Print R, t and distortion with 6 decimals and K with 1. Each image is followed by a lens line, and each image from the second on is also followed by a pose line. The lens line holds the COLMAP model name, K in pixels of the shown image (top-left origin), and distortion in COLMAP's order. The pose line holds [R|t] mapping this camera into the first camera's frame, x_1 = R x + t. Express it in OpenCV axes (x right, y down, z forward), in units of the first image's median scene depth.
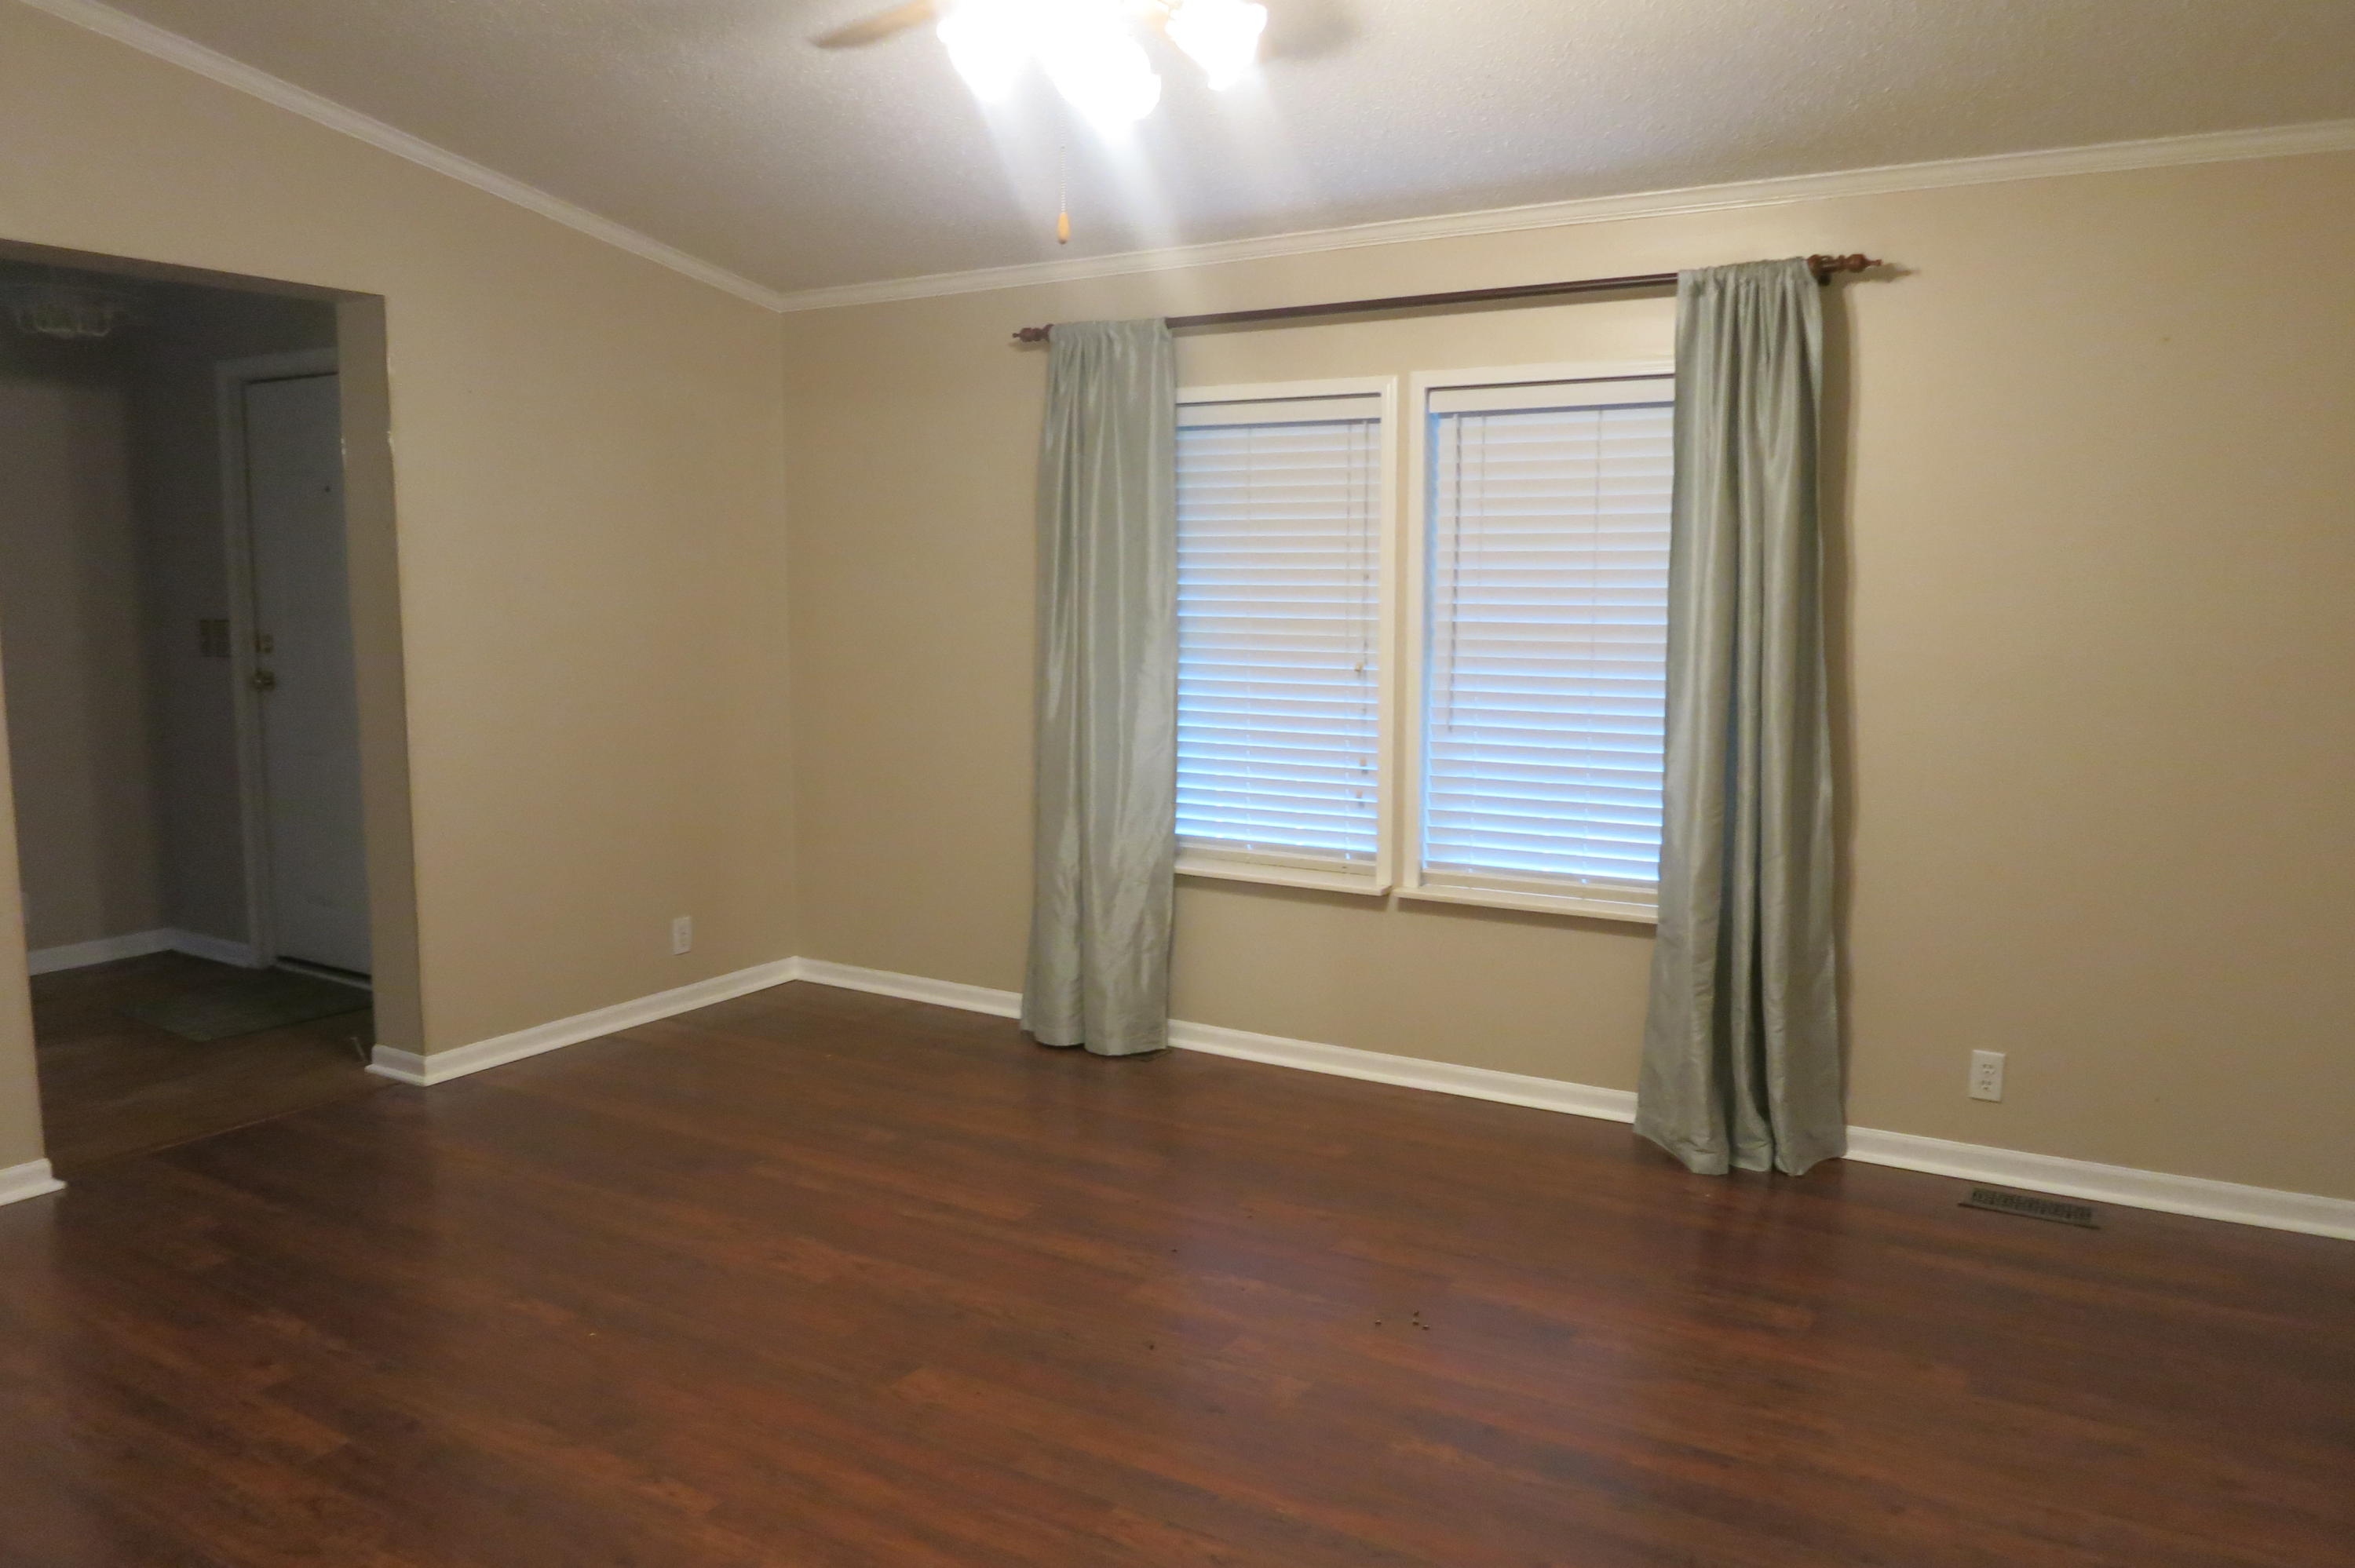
lens RADIAL K [[1667.4, 0, 1177.5], [0, 1667.4, 784.0], [0, 0, 1]] dist [-0.040037, -0.001266]
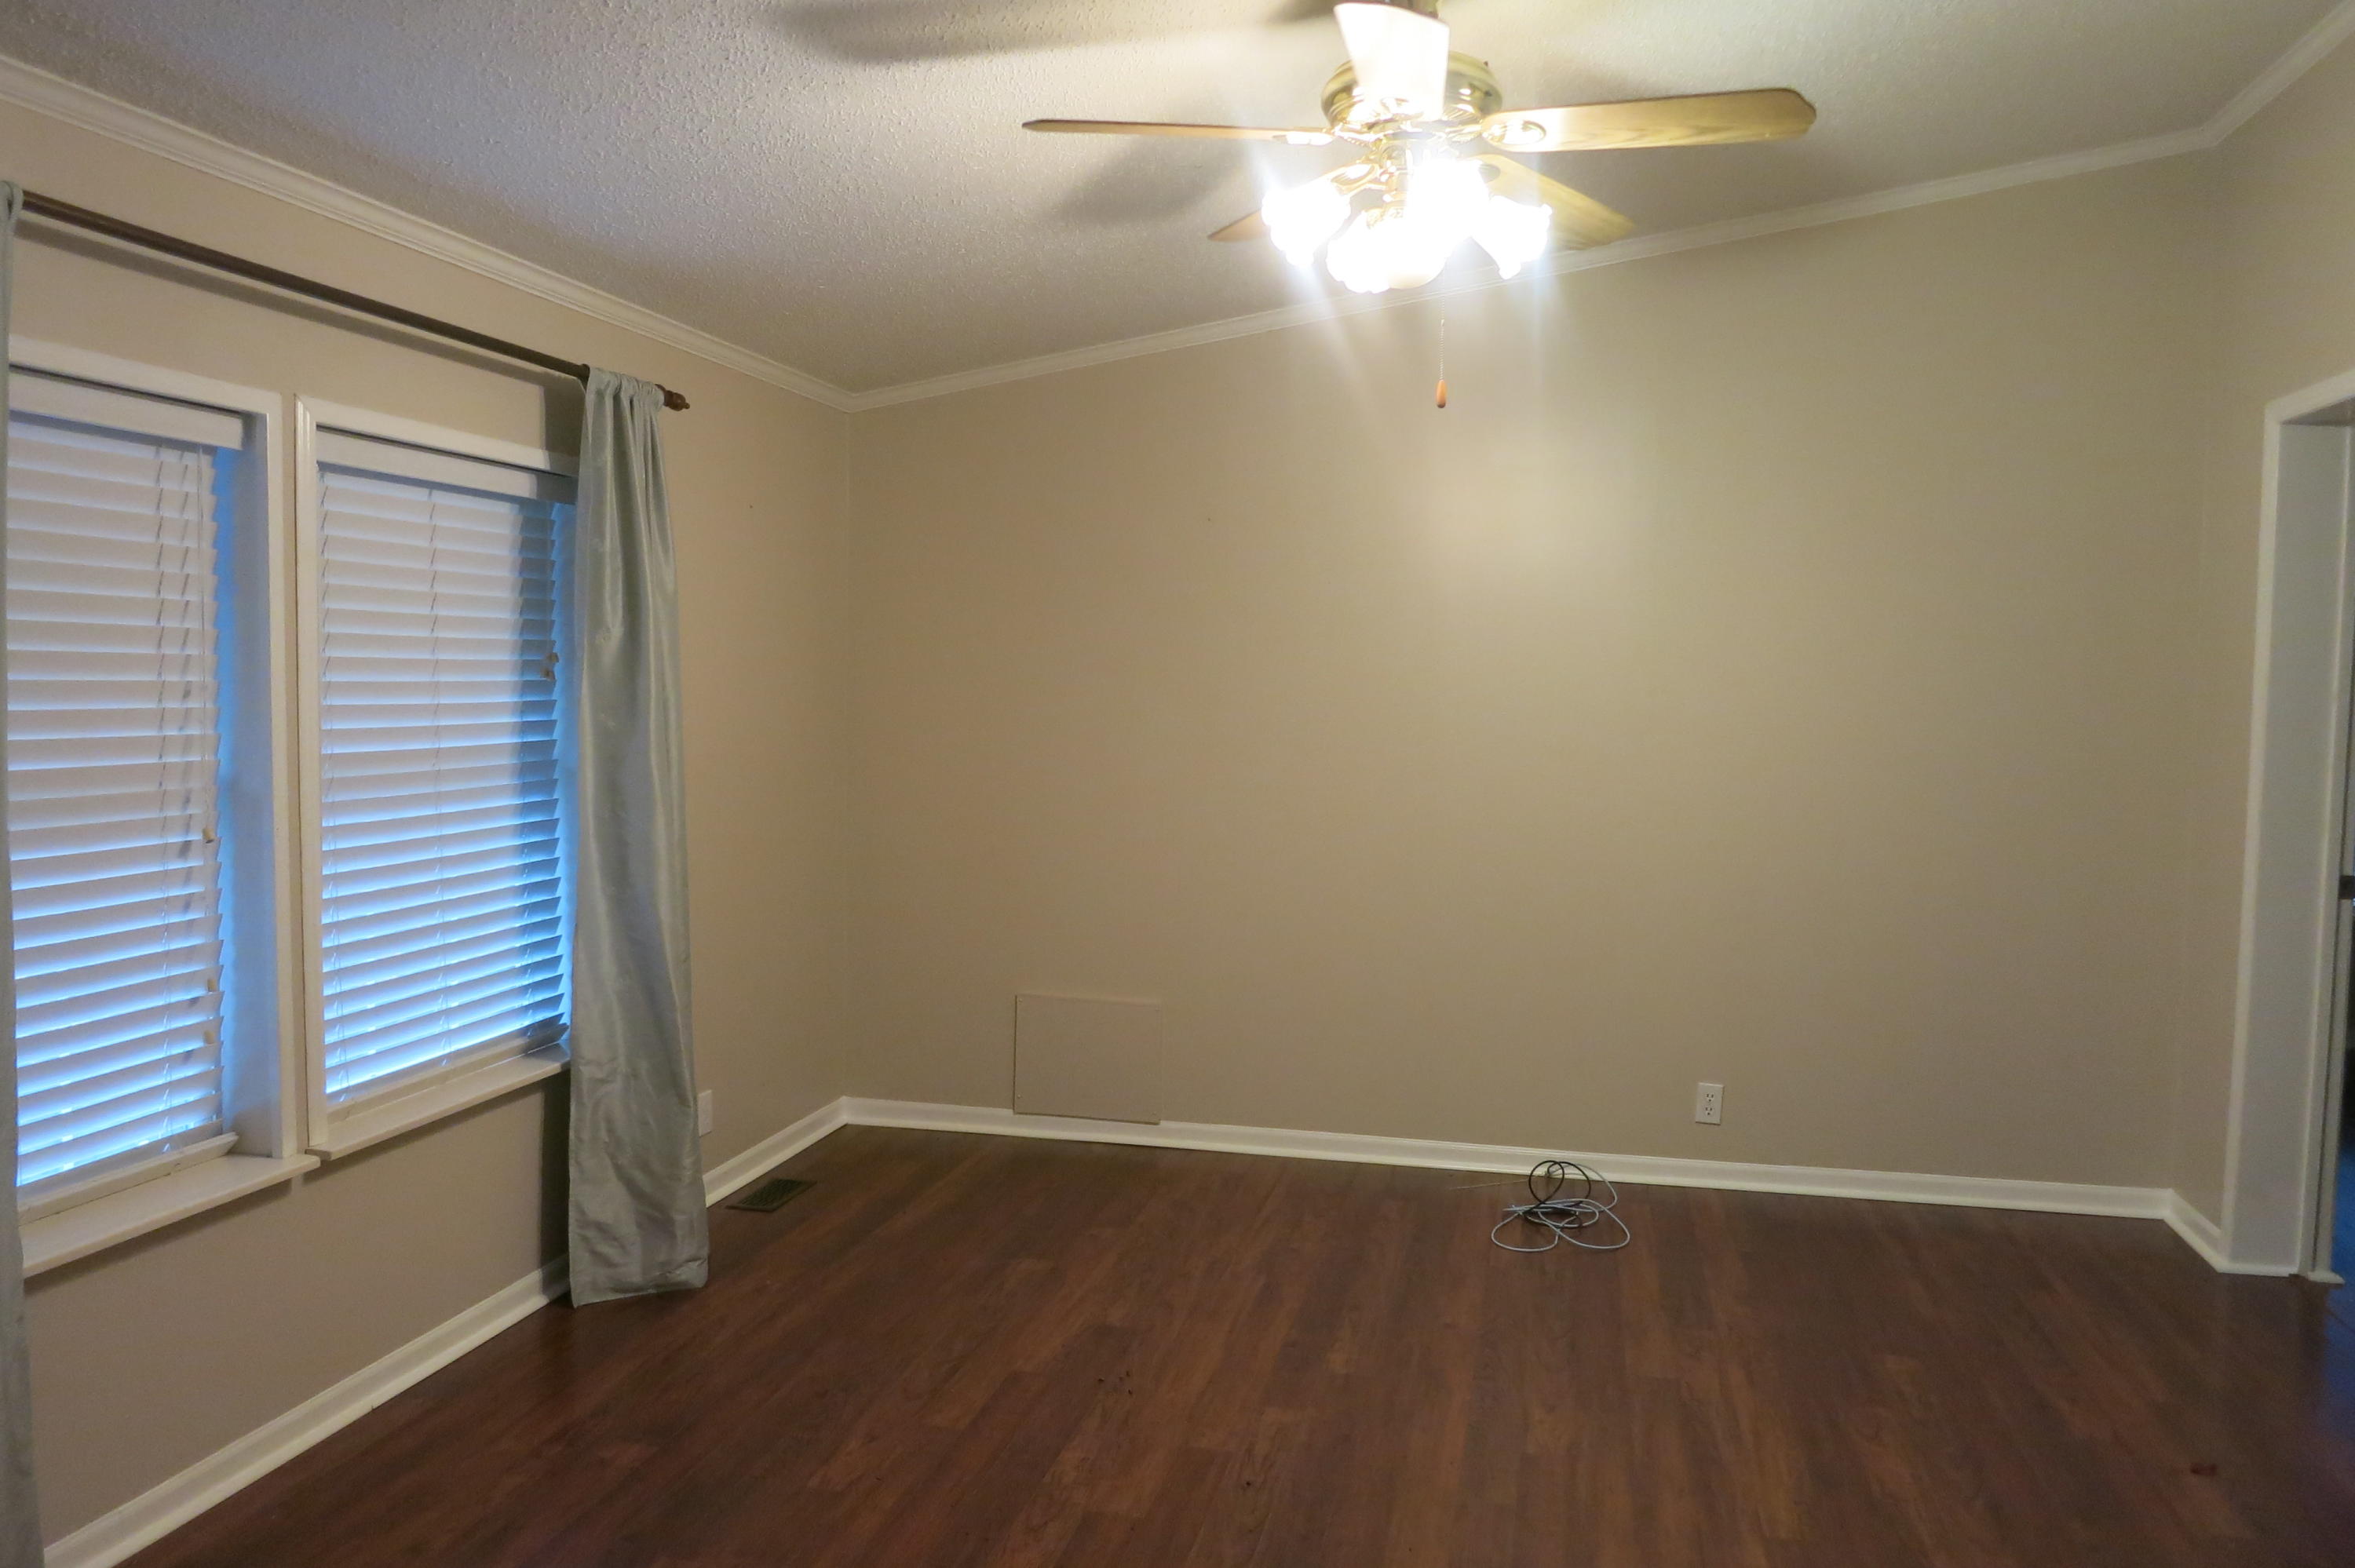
lens RADIAL K [[1667.4, 0, 1177.5], [0, 1667.4, 784.0], [0, 0, 1]] dist [-0.040037, -0.001266]
pose [[-0.306472, -0.060739, 0.949940, -0.615589], [0.111456, 0.988808, 0.099182, -0.114608], [-0.945332, 0.136273, -0.296272, 0.867929]]
